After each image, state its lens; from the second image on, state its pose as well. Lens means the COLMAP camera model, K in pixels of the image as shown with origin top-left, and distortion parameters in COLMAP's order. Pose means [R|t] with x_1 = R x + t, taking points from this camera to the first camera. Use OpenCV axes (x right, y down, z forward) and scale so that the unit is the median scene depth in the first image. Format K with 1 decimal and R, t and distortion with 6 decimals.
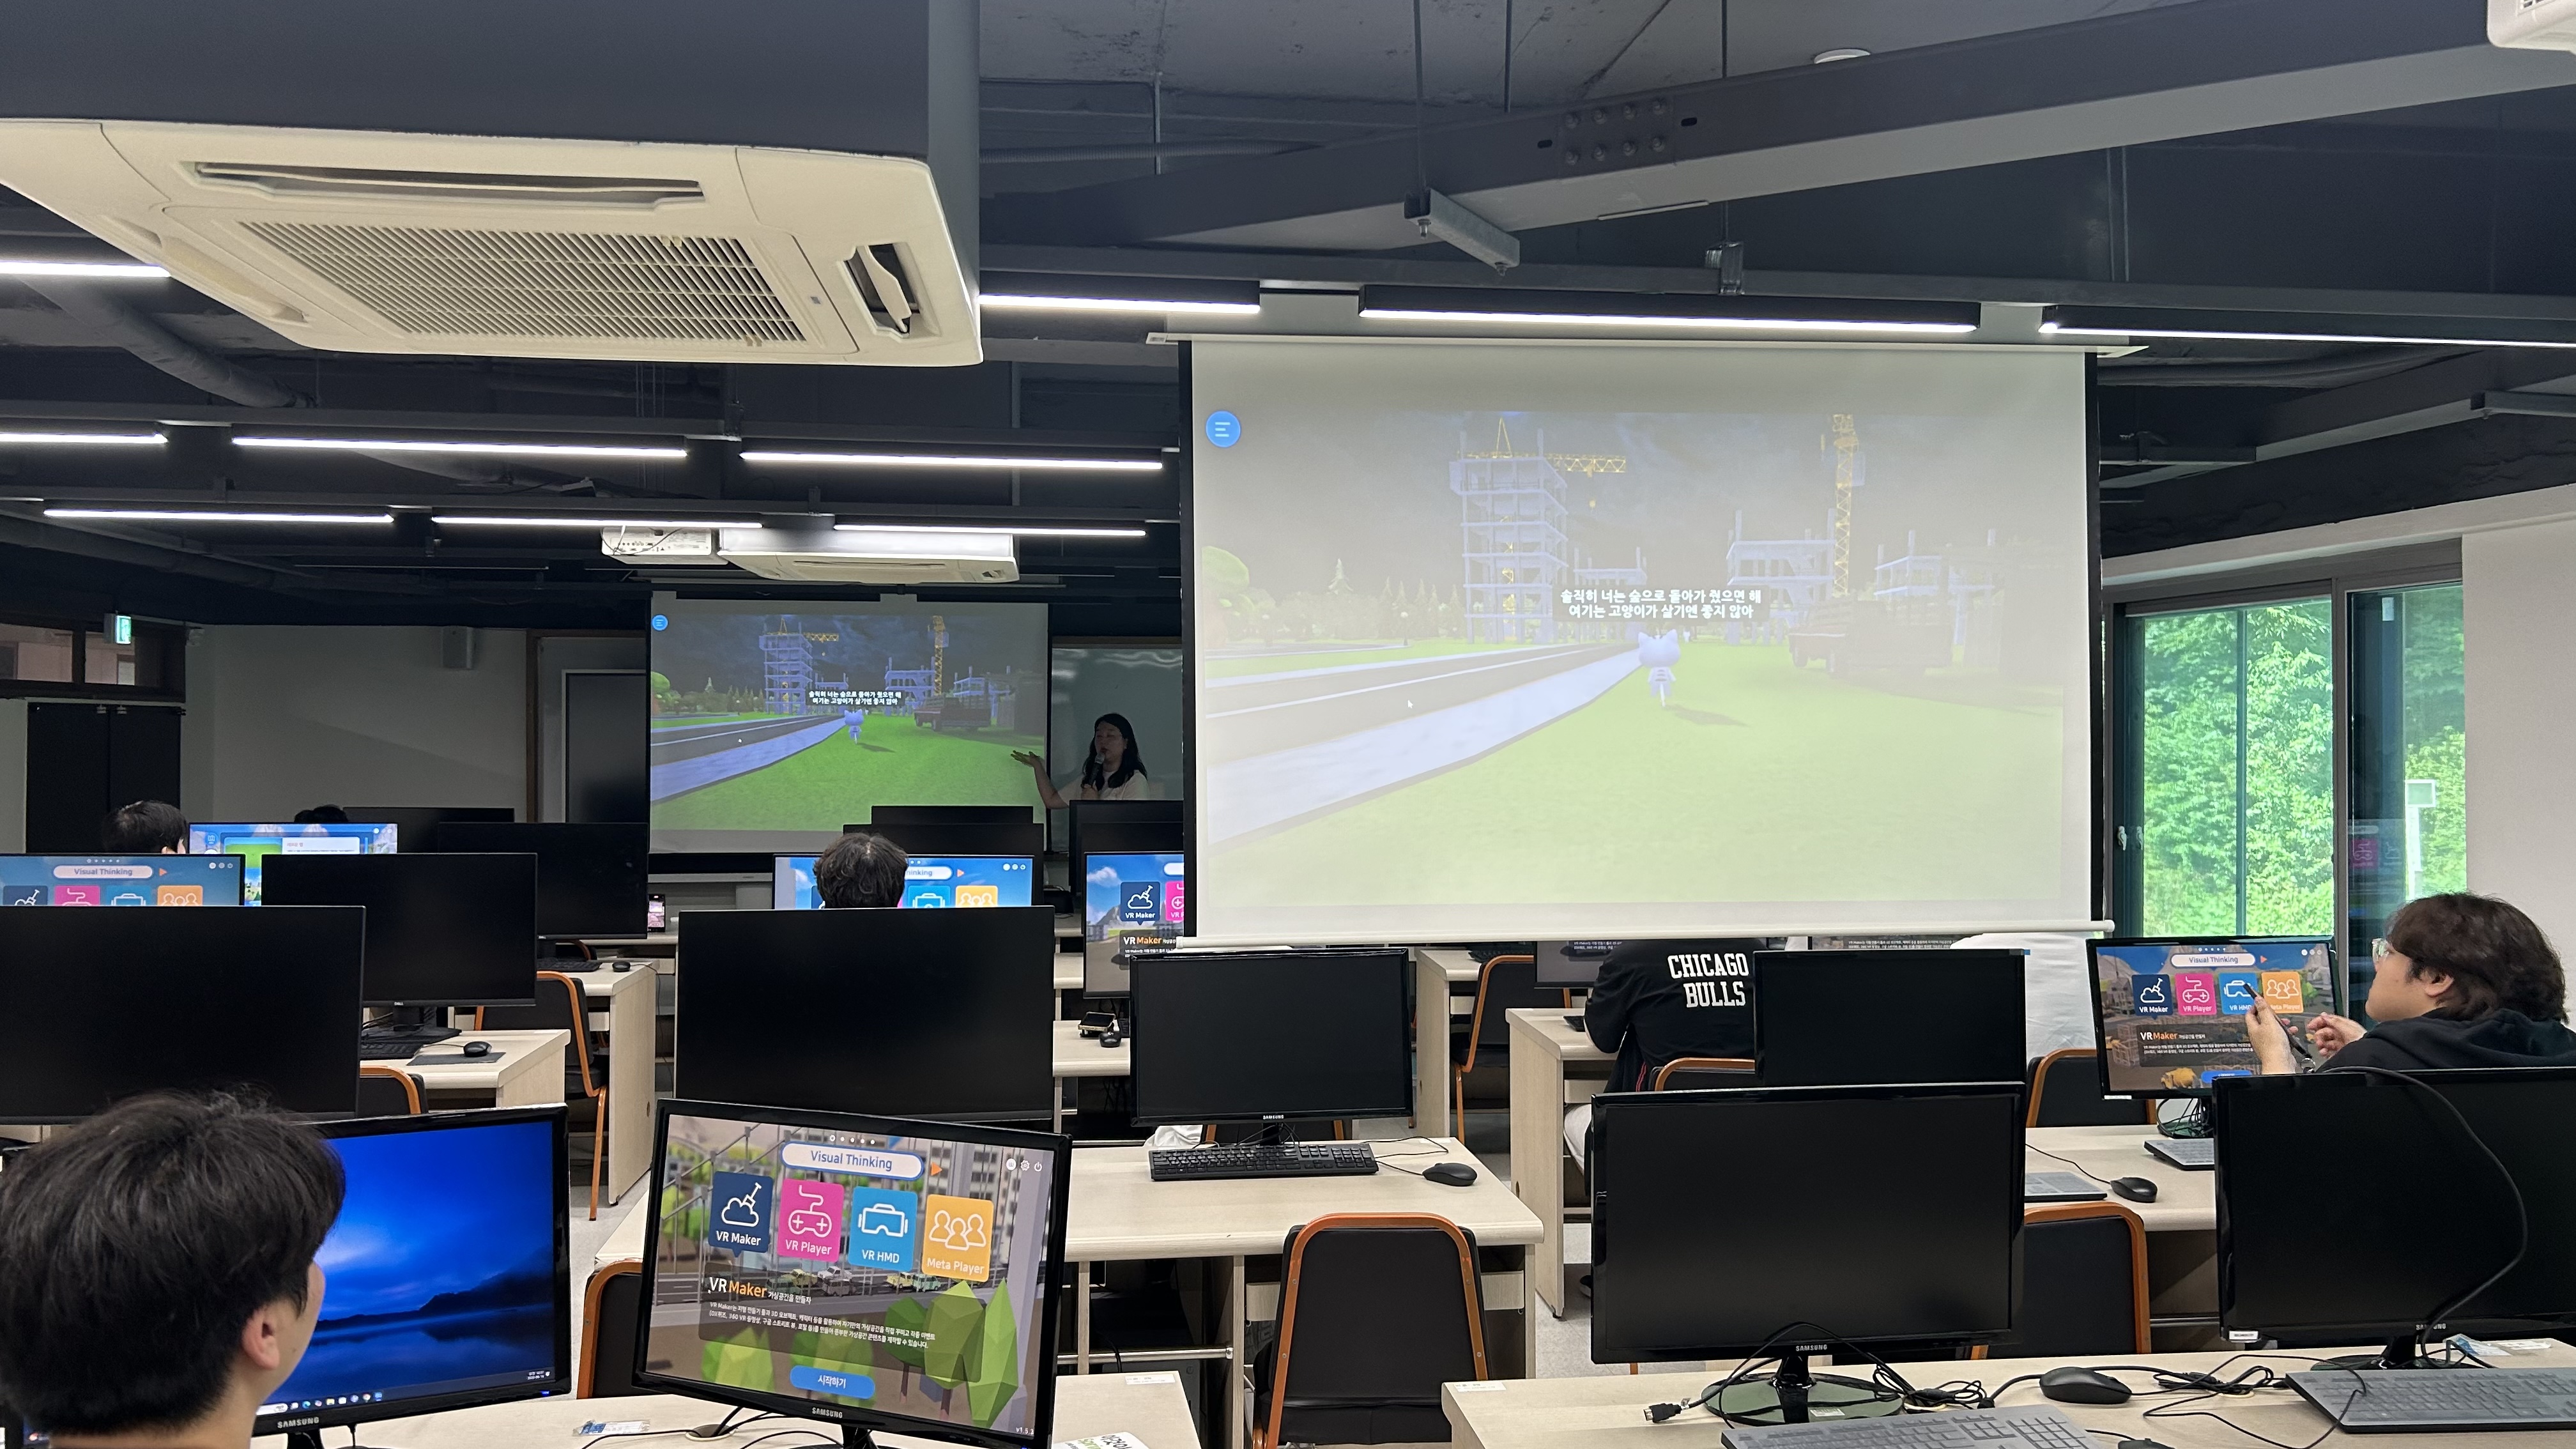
lens RADIAL K [[1935.8, 0, 1310.0], [0, 1935.8, 713.3], [0, 0, 1]] dist [0.047242, -0.058106]
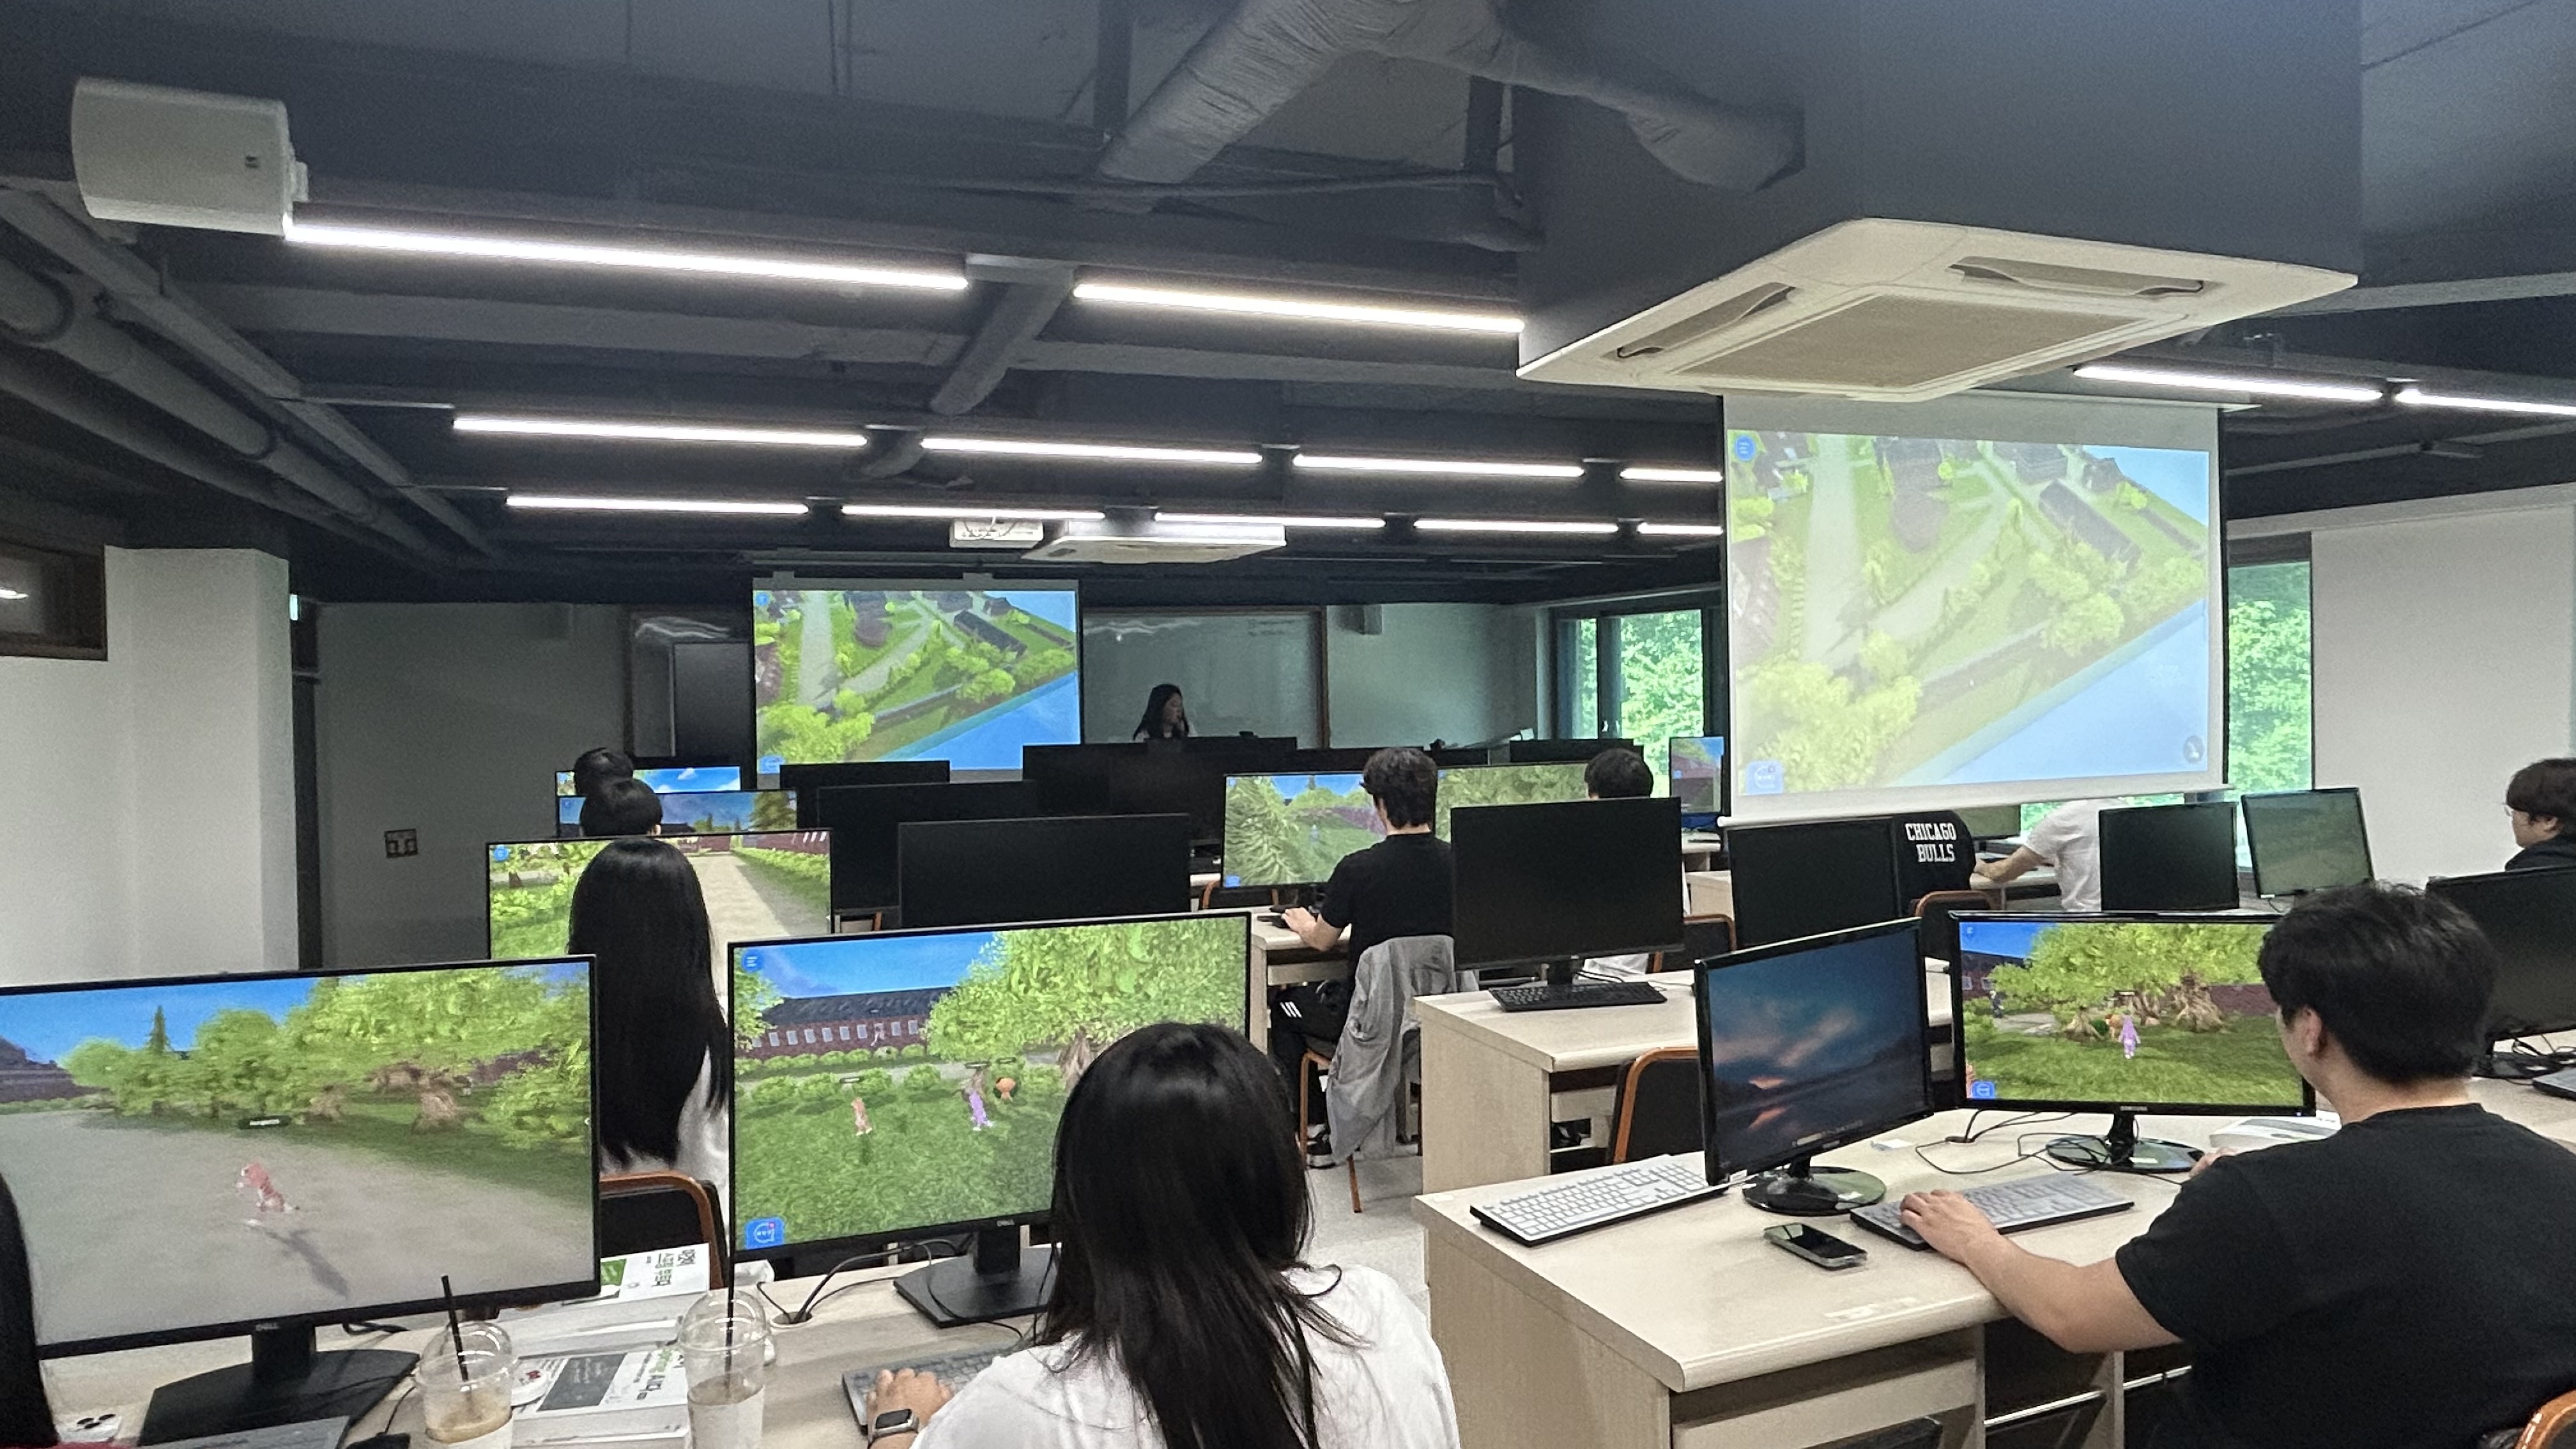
lens RADIAL K [[1559.1, 0, 1294.9], [0, 1559.1, 715.2], [0, 0, 1]] dist [-0.005766, -0.001454]
pose [[0.970641, -0.023000, 0.239431, -0.563615], [0.016542, 0.999444, 0.028946, 0.005374], [-0.239964, -0.024135, 0.970482, -0.000014]]
